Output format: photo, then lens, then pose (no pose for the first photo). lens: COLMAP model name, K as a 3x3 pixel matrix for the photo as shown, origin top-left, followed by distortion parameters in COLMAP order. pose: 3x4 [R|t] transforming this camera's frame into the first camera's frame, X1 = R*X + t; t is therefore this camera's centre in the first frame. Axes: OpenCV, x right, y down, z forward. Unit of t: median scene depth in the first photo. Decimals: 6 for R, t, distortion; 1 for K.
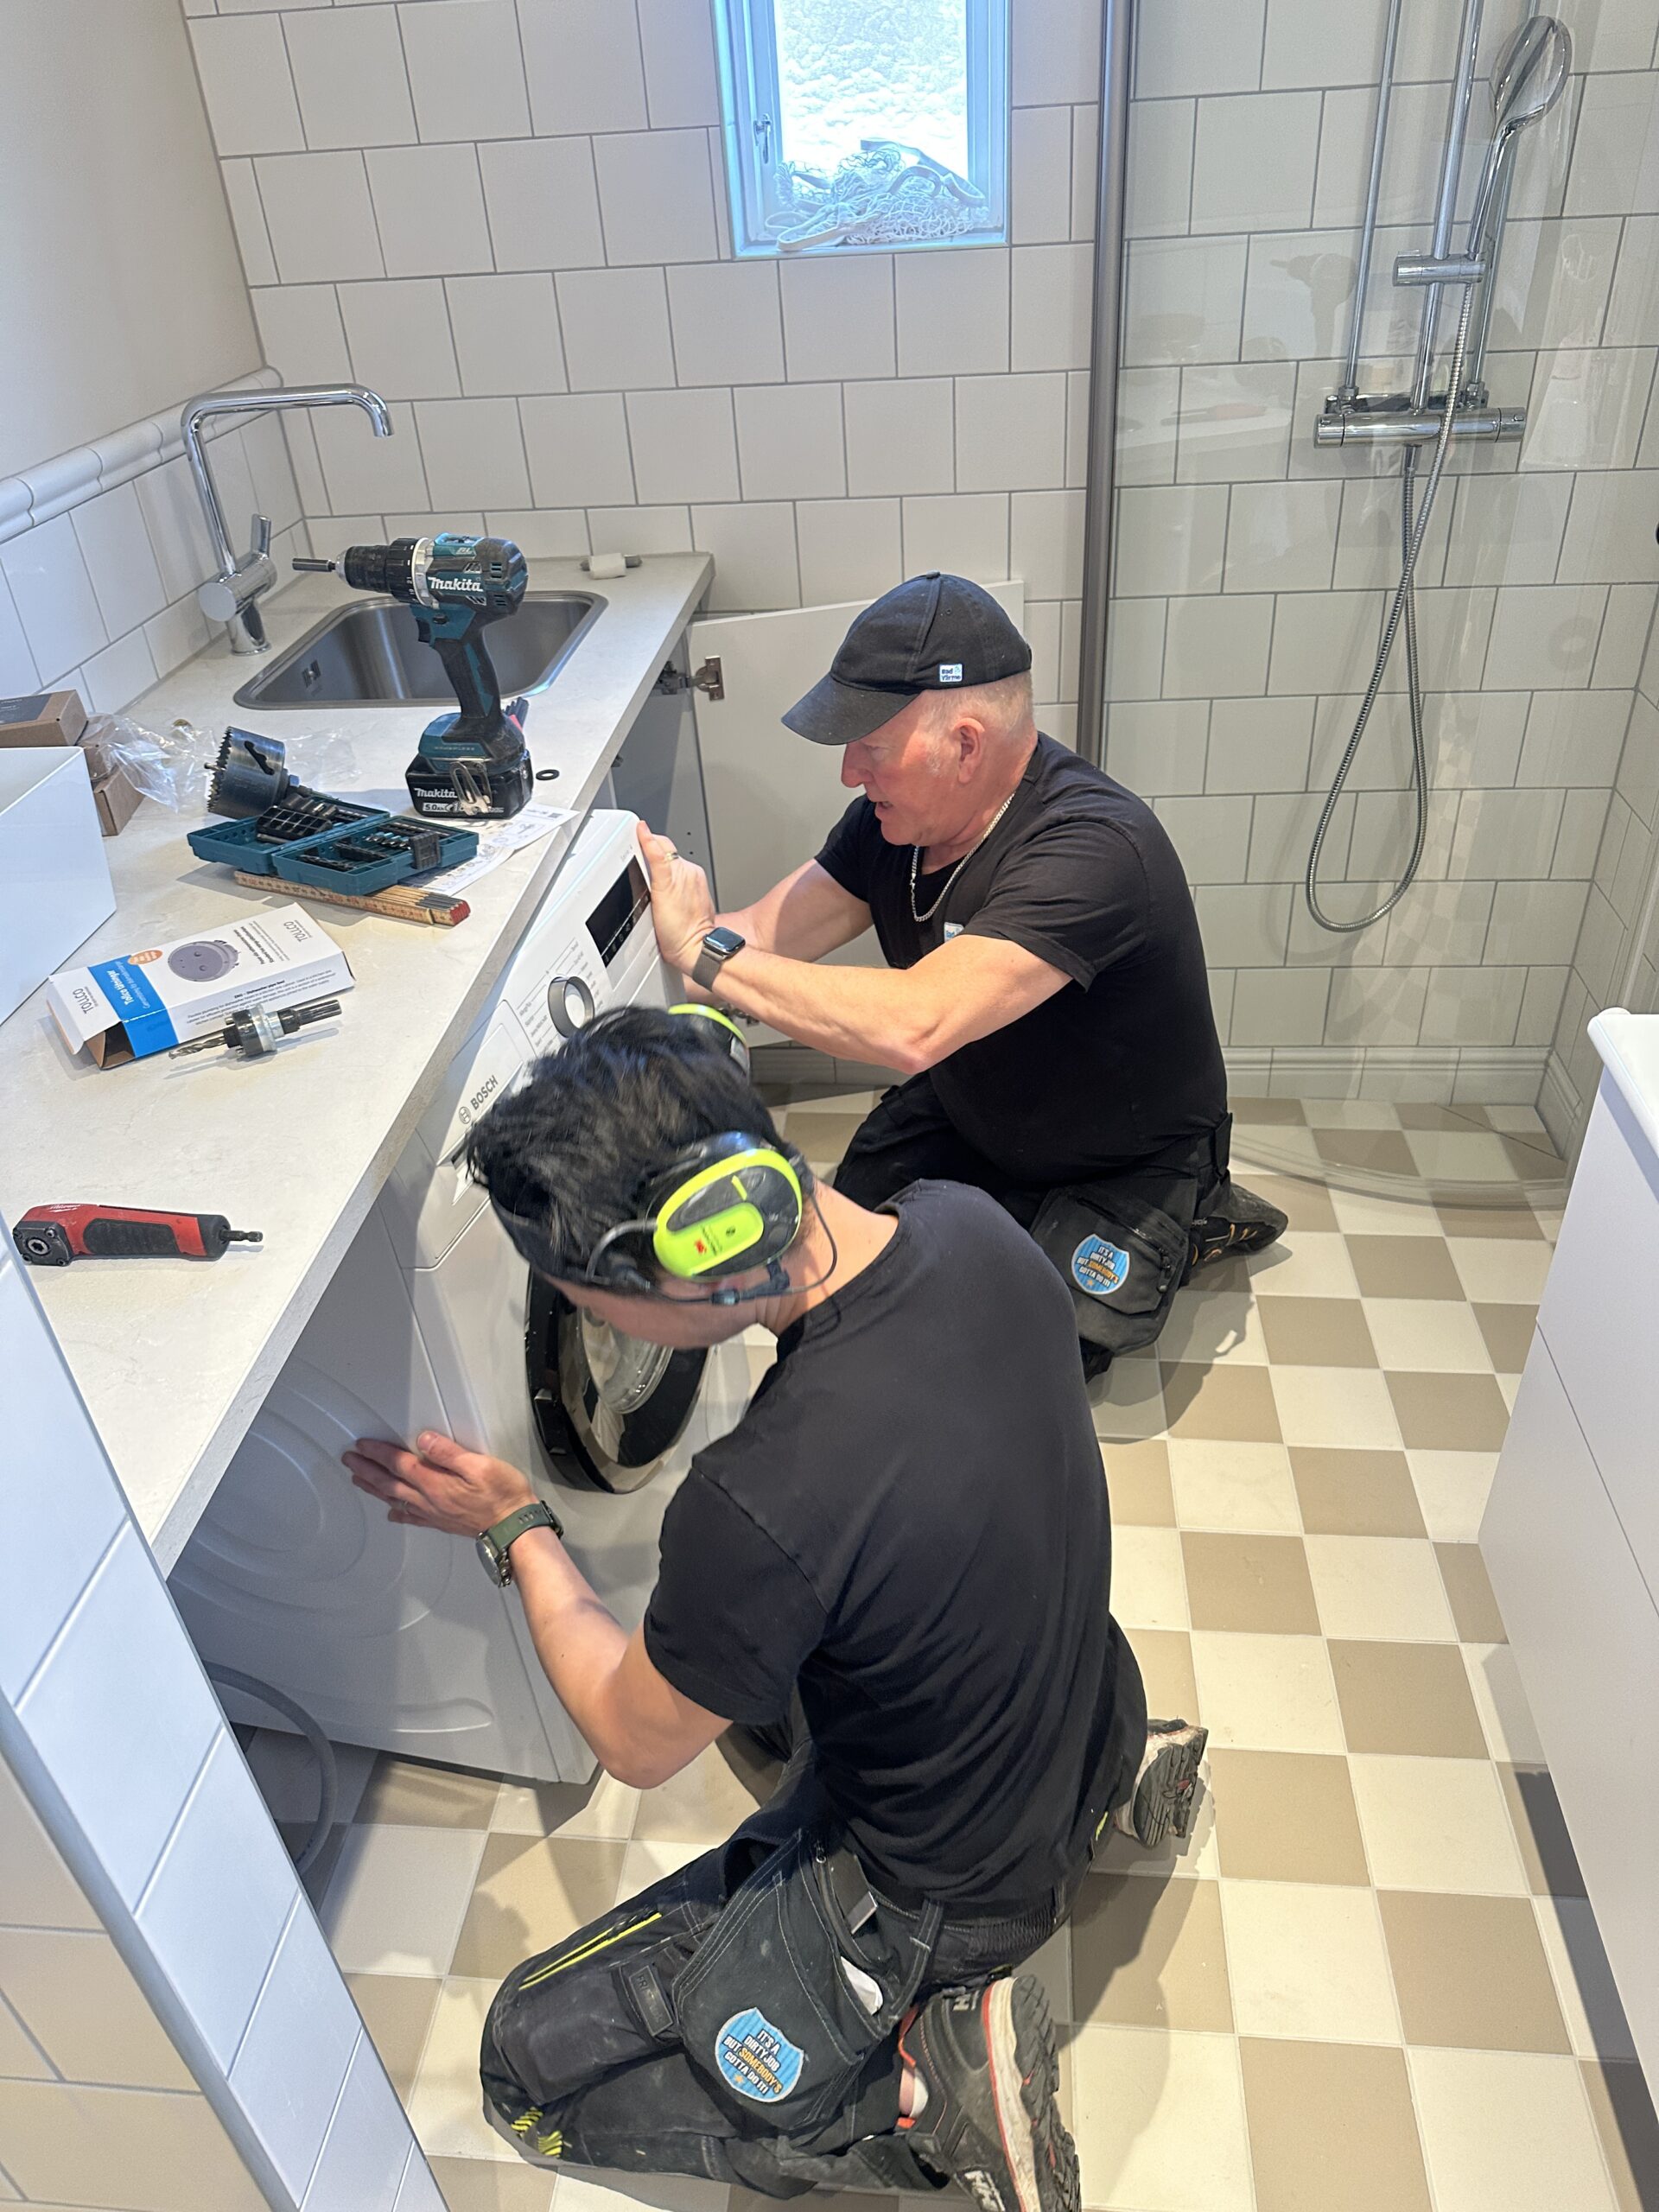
lens RADIAL K [[1535.8, 0, 829.5], [0, 1535.8, 1106.0], [0, 0, 1]] dist [-0.000550, 0.001707]
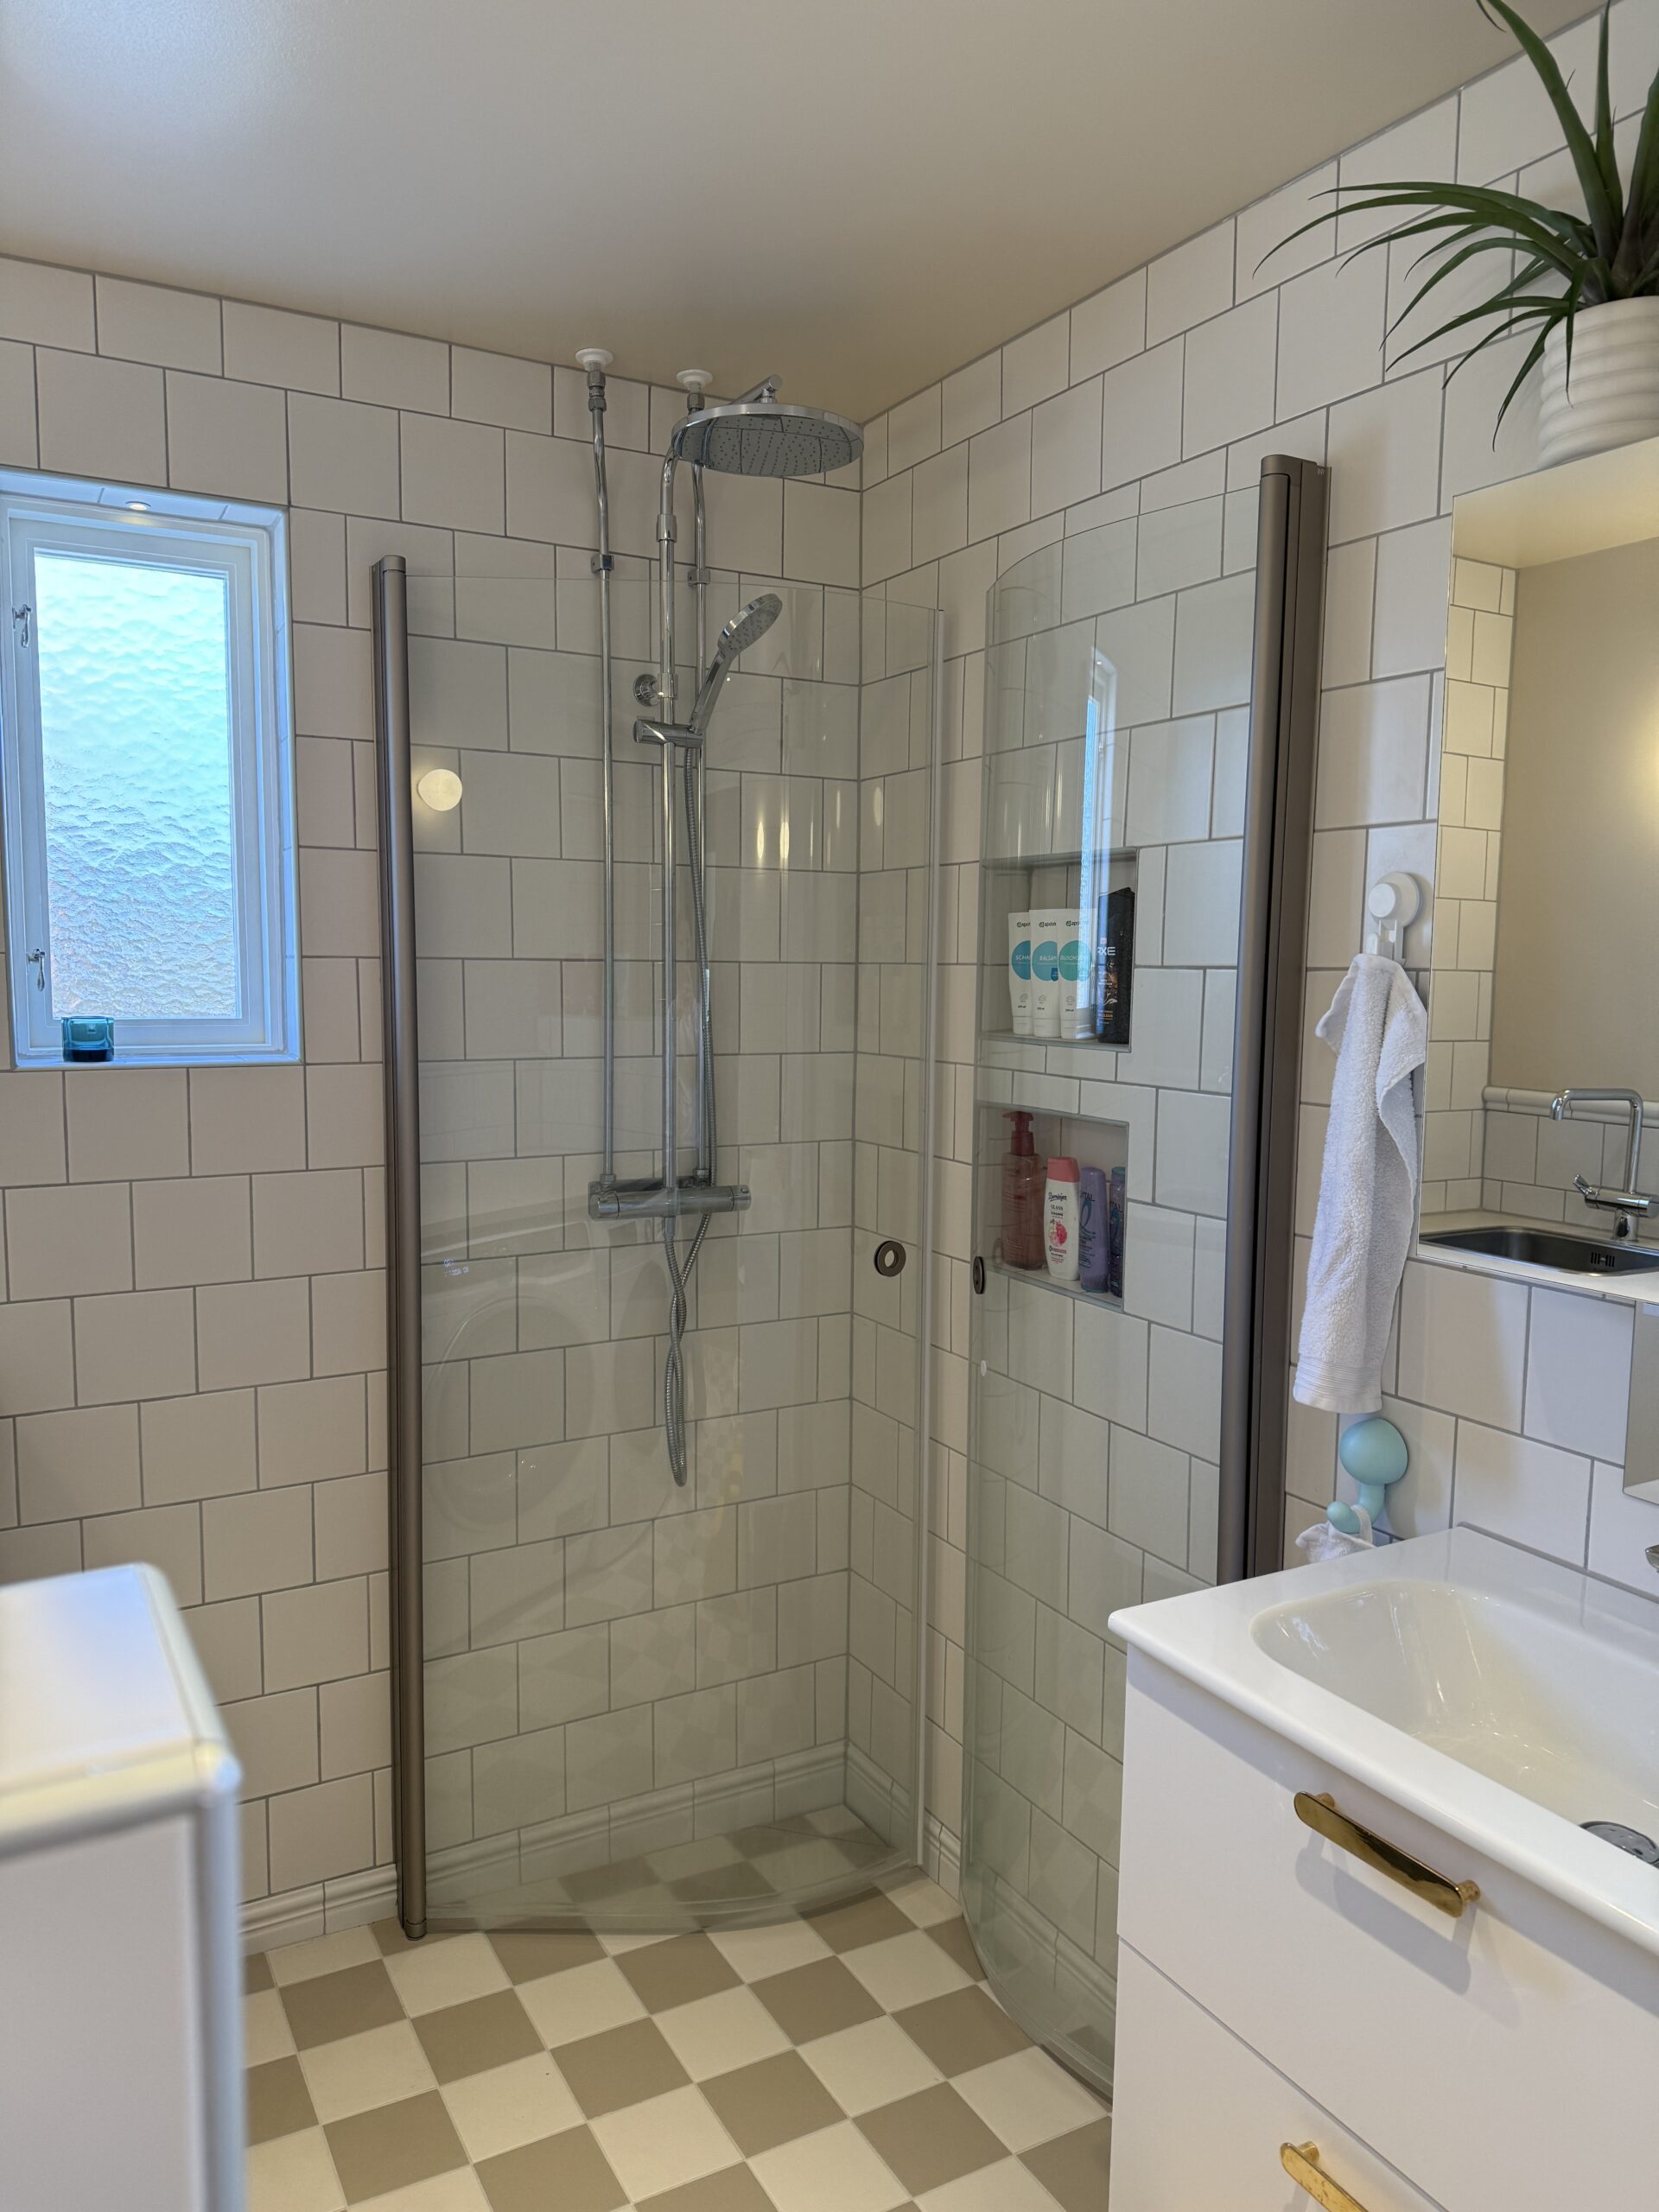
lens RADIAL K [[1562.8, 0, 829.5], [0, 1562.8, 1106.0], [0, 0, 1]] dist [0.143302, -0.304240]
pose [[0.822966, 0.004963, 0.568069, -0.196929], [0.264266, 0.881836, -0.390550, 0.001375], [-0.502882, 0.471531, 0.724409, 0.014952]]
